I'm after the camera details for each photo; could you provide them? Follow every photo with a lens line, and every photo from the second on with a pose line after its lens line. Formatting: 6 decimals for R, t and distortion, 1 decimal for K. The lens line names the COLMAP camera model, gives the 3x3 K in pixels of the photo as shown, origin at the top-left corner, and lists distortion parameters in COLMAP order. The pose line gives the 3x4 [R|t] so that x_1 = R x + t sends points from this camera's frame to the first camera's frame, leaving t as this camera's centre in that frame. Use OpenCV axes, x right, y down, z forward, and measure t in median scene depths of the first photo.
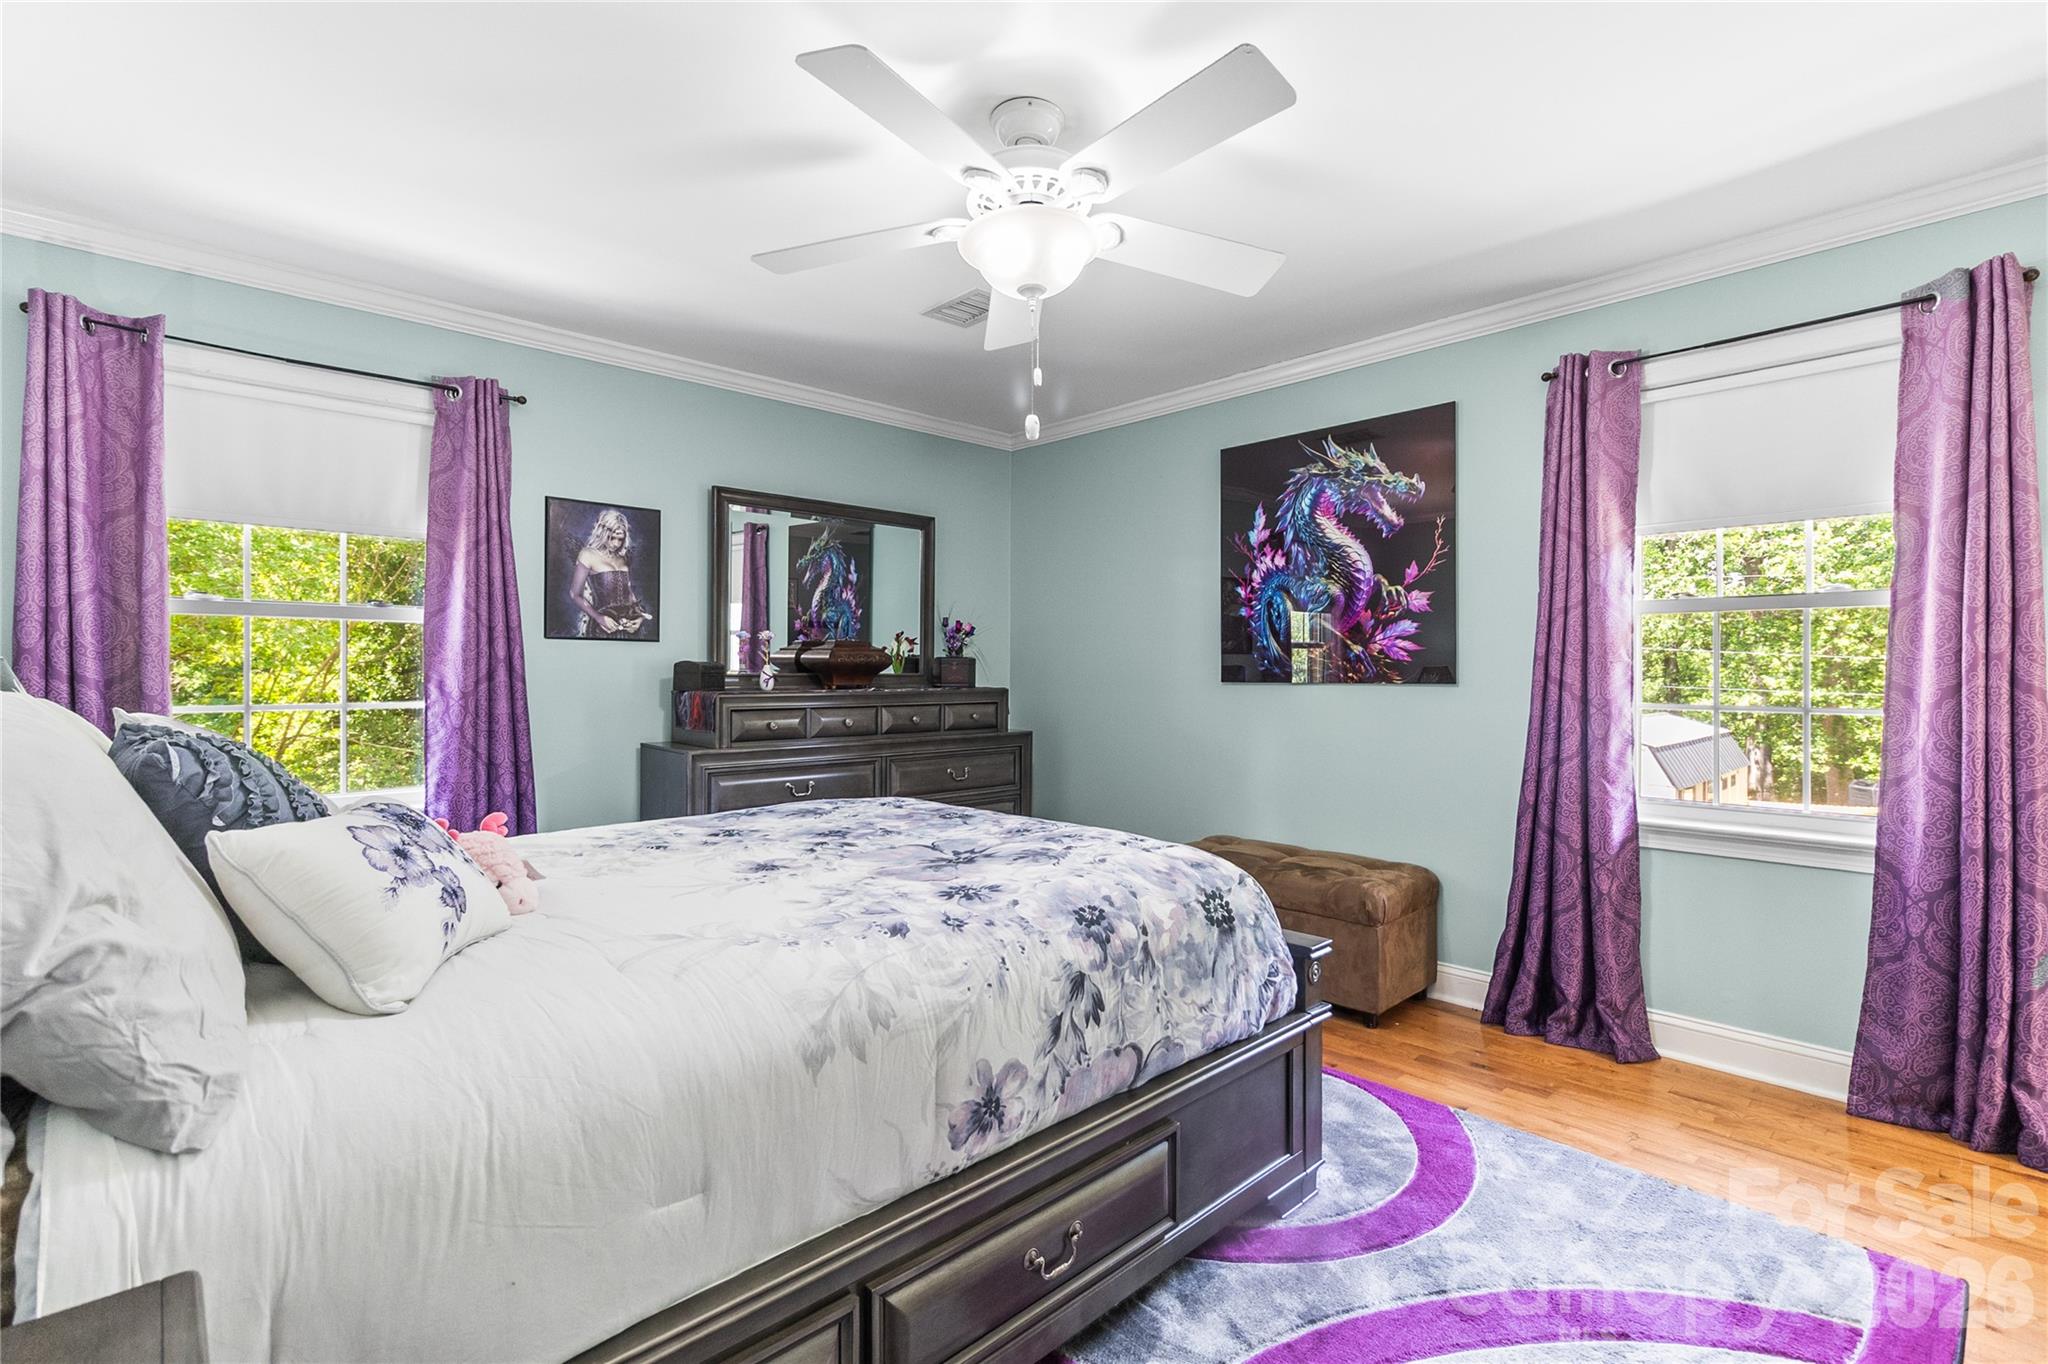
lens RADIAL K [[940.9, 0, 1037.5], [0, 940.9, 658.3], [0, 0, 1]] dist [0.000896, 0.000033]
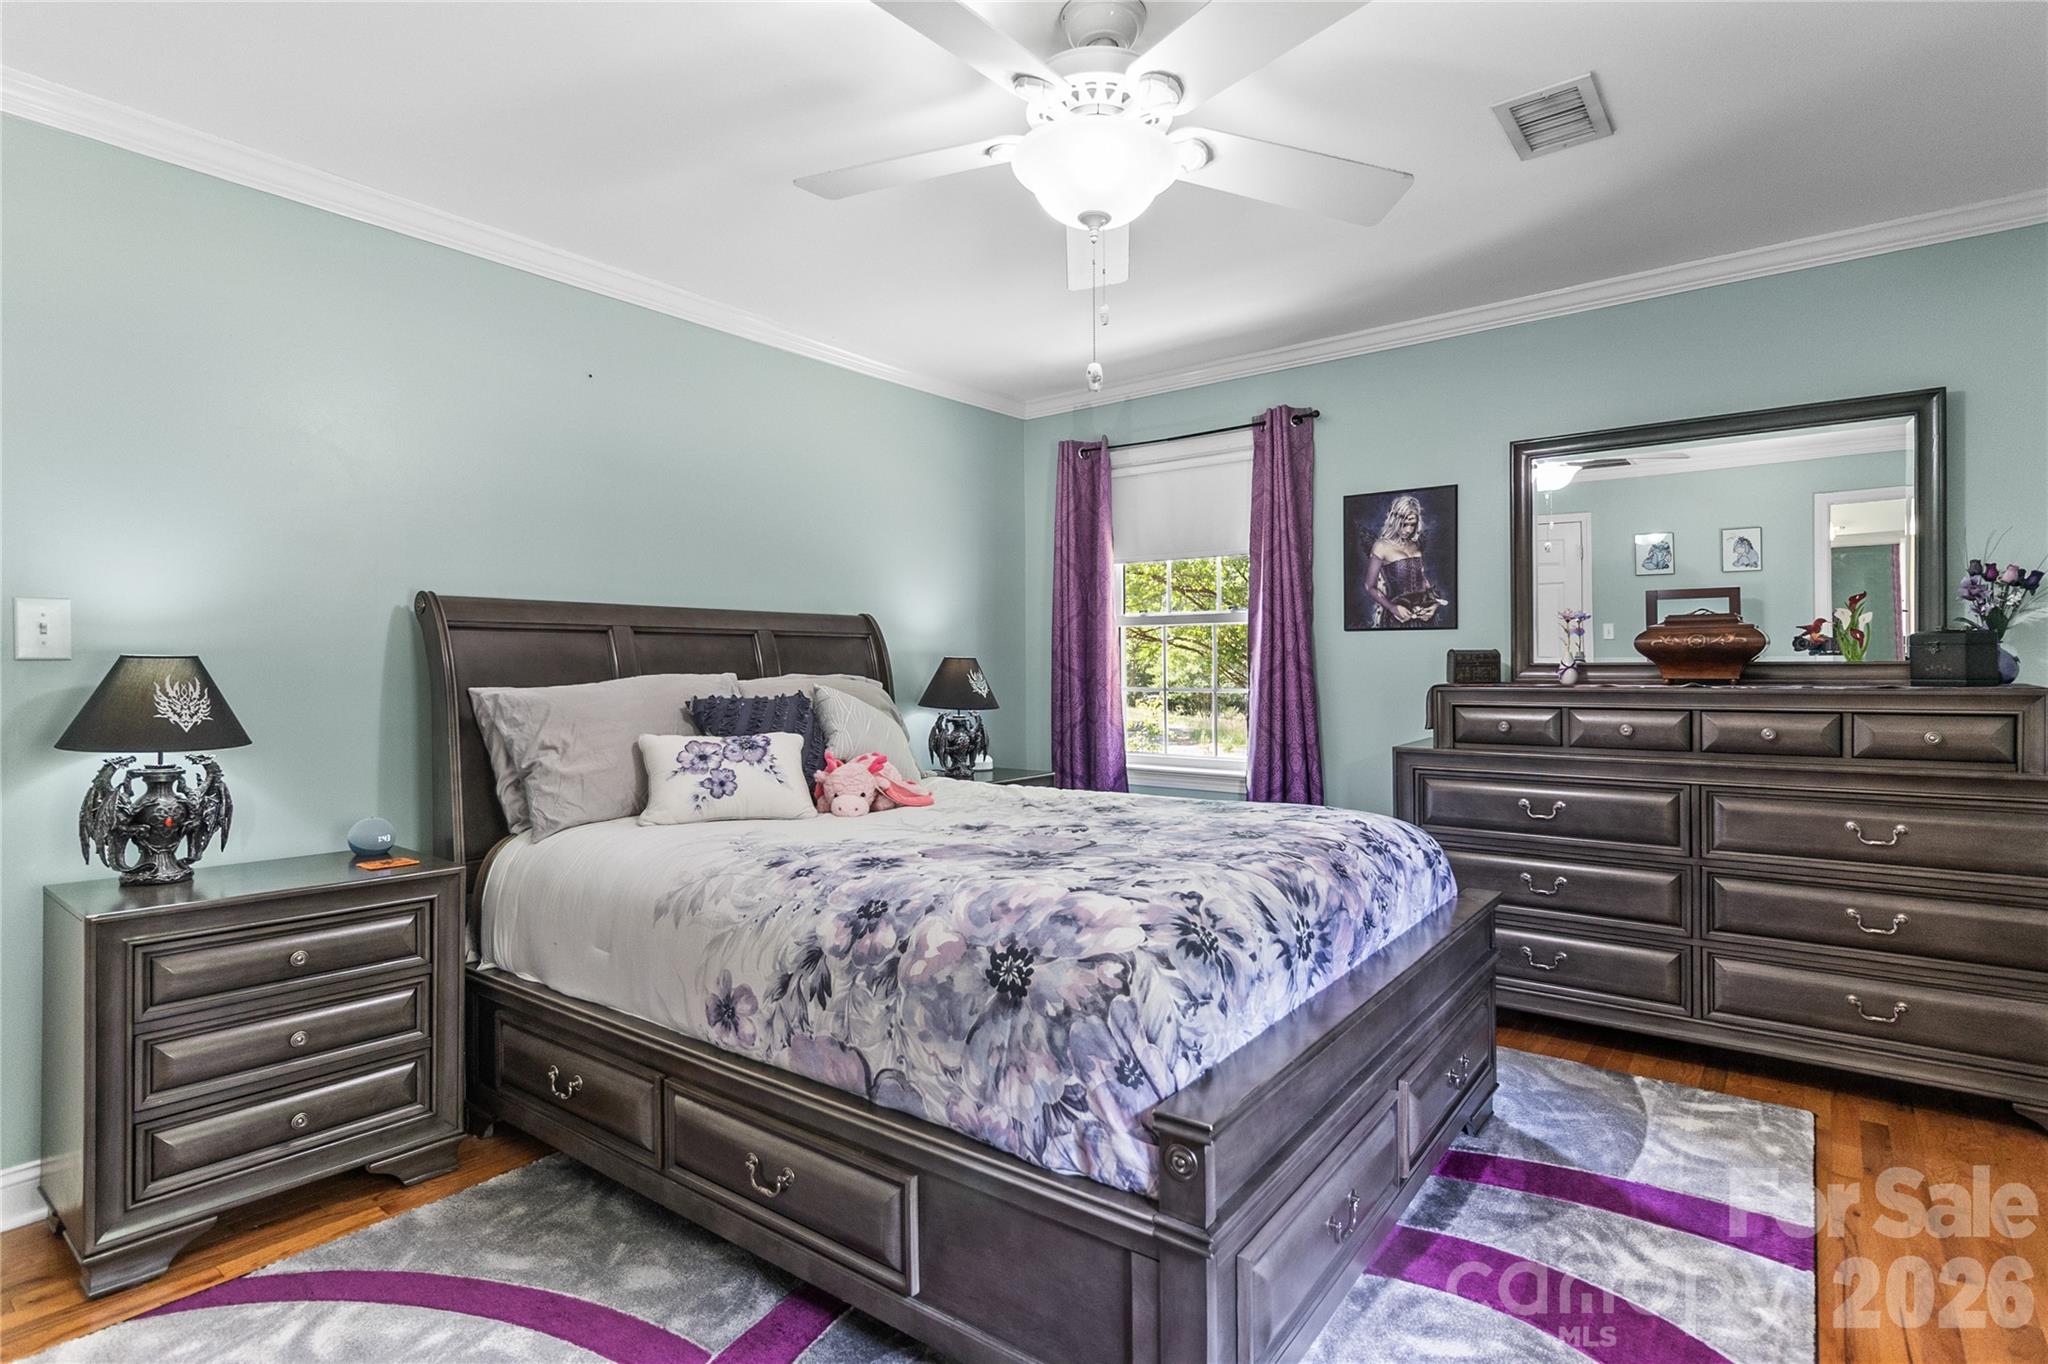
lens RADIAL K [[999.8, 0, 1038.3], [0, 999.8, 661.6], [0, 0, 1]] dist [-0.004269, -0.000991]
pose [[0.167932, -0.006810, -0.985775, 0.990803], [0.019455, 0.999804, -0.003593, 0.020074], [0.985607, -0.018575, 0.168032, 0.888990]]
